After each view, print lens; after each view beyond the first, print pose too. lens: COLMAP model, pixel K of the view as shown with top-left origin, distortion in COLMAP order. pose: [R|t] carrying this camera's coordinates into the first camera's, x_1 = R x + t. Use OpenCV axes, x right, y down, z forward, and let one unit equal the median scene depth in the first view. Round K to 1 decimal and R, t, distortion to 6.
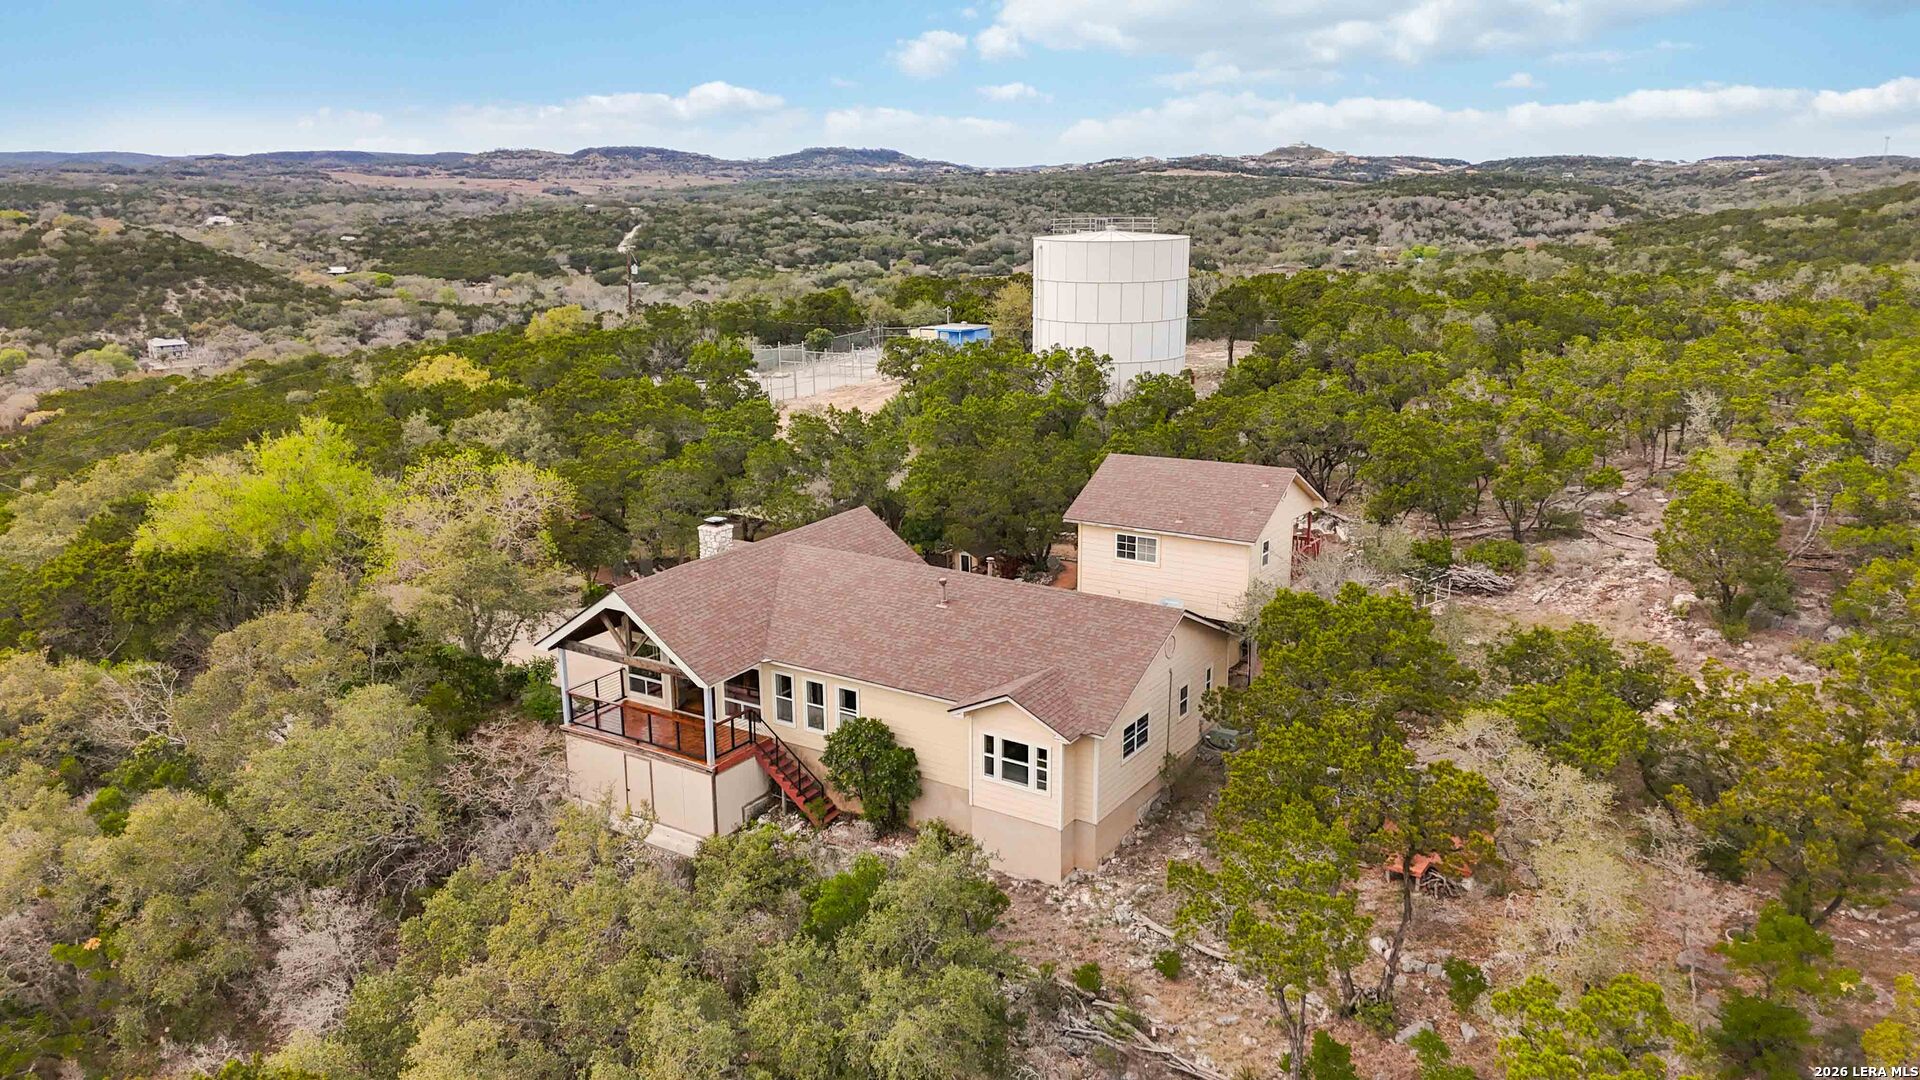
lens RADIAL K [[1395.3, 0, 968.3], [0, 1395.3, 541.0], [0, 0, 1]] dist [0.099004, -0.107851]
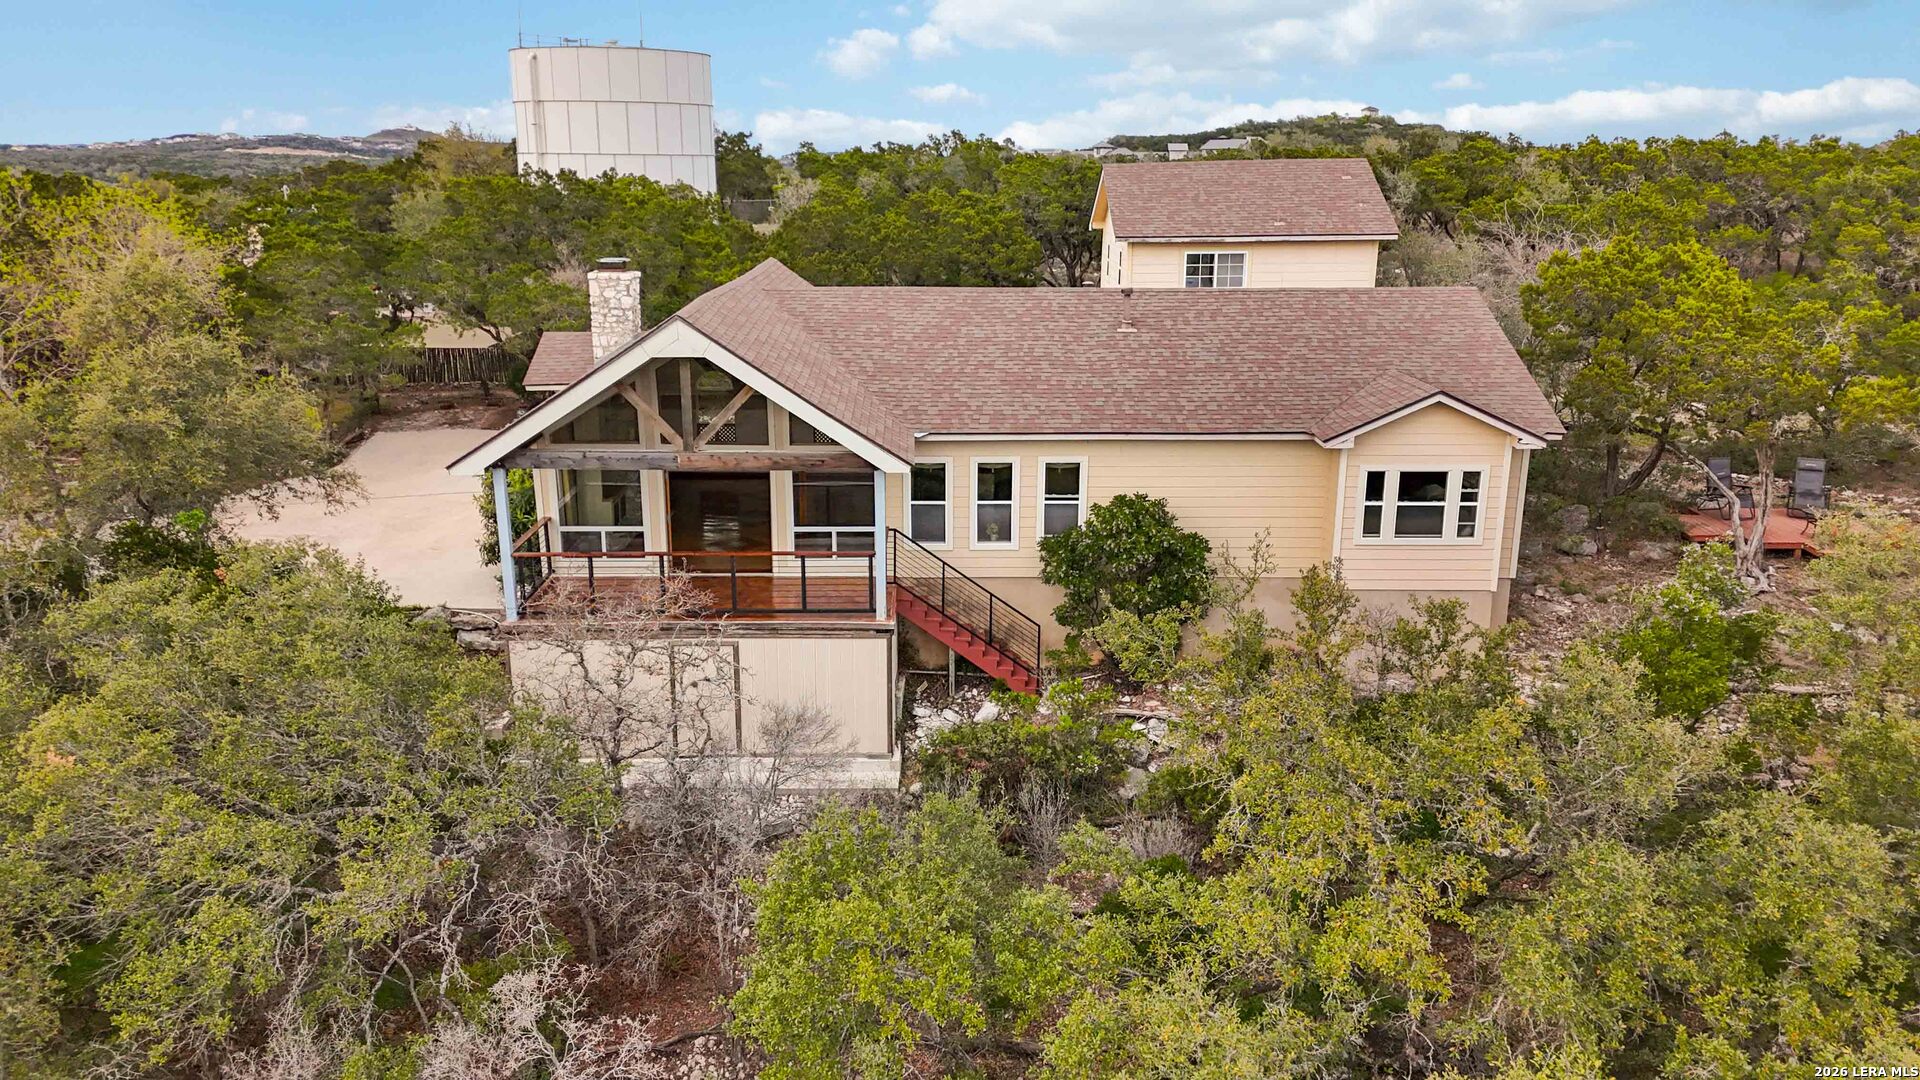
lens RADIAL K [[1395.3, 0, 968.3], [0, 1395.3, 541.0], [0, 0, 1]] dist [0.099004, -0.107851]
pose [[0.830356, -0.132226, 0.541318, -0.462417], [0.129202, 0.990651, 0.043795, 0.110337], [-0.542048, 0.033574, 0.839677, 0.521579]]
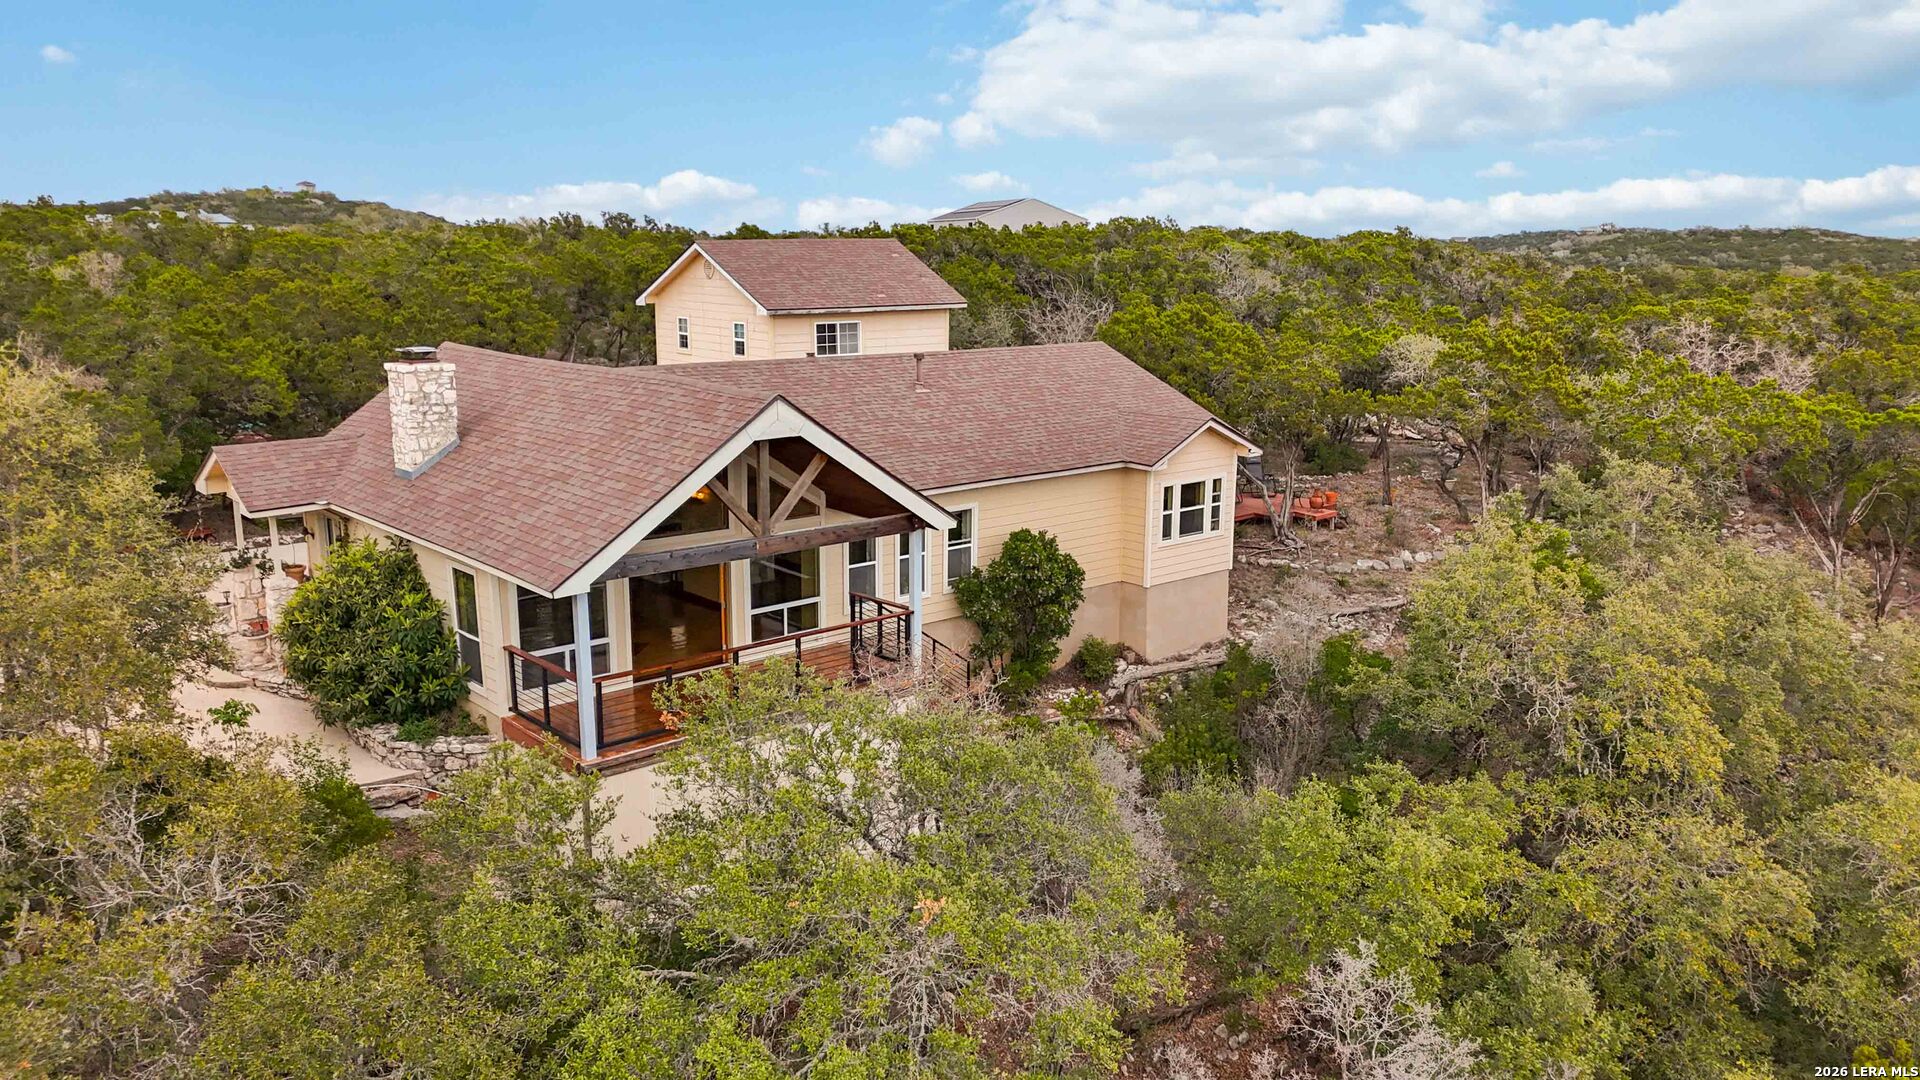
lens RADIAL K [[1395.3, 0, 968.3], [0, 1395.3, 541.0], [0, 0, 1]] dist [0.099004, -0.107851]
pose [[0.268349, -0.186897, 0.945018, -0.726775], [0.235905, 0.963879, 0.123639, 0.040205], [-0.933990, 0.189756, 0.302746, 0.811834]]
